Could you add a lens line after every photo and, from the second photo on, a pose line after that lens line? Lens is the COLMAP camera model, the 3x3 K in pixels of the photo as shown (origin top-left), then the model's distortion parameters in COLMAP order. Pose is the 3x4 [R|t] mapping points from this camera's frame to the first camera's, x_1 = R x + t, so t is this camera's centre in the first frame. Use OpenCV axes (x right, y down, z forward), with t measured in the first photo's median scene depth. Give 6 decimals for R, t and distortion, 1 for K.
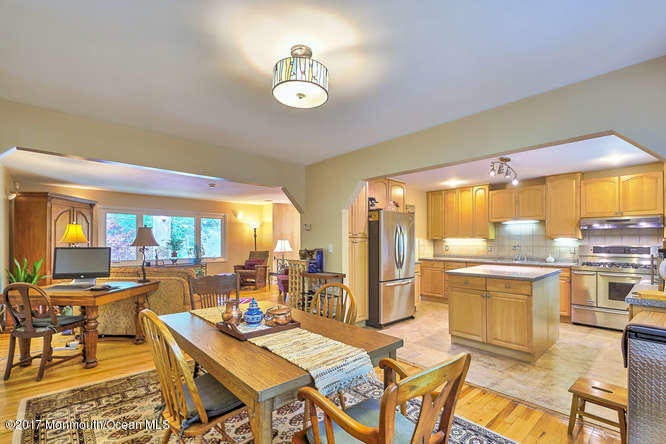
lens RADIAL K [[295.1, 0, 329.9], [0, 295.1, 239.0], [0, 0, 1]] dist [0.004088, -0.004542]
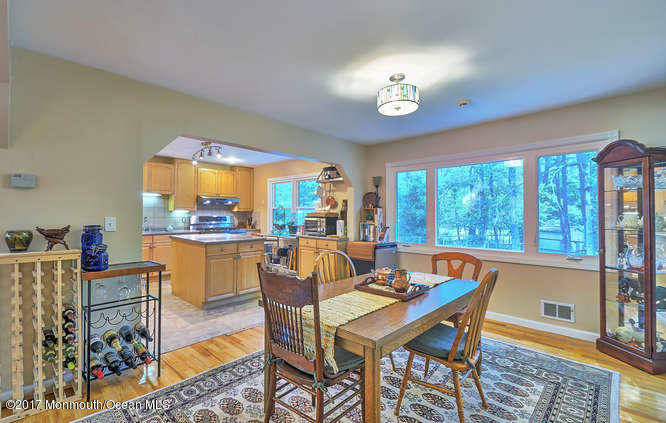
lens RADIAL K [[292.2, 0, 332.3], [0, 292.2, 212.4], [0, 0, 1]] dist [0.007114, -0.001102]
pose [[-0.099189, 0.005993, 0.995051, -0.520752], [-0.014002, 0.999874, -0.007417, 0.006016], [-0.994970, -0.014668, -0.099093, 0.513232]]
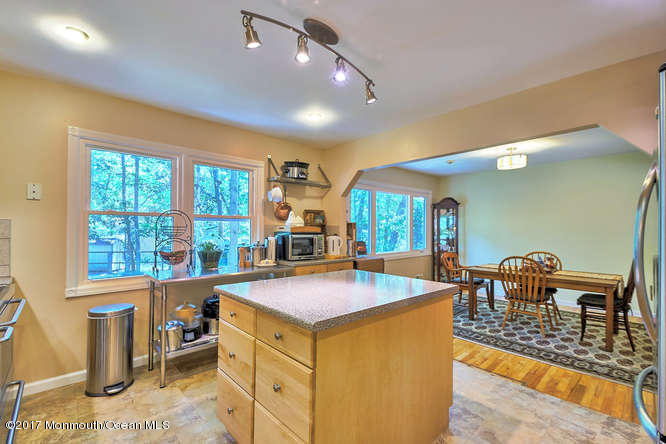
lens RADIAL K [[295.1, 0, 330.9], [0, 295.1, 227.0], [0, 0, 1]] dist [0.004088, -0.004542]
pose [[-0.999841, -0.007450, -0.016180, 0.471182], [-0.007037, 0.999652, -0.025431, 0.019194], [0.016364, -0.025314, -0.999546, 1.176347]]
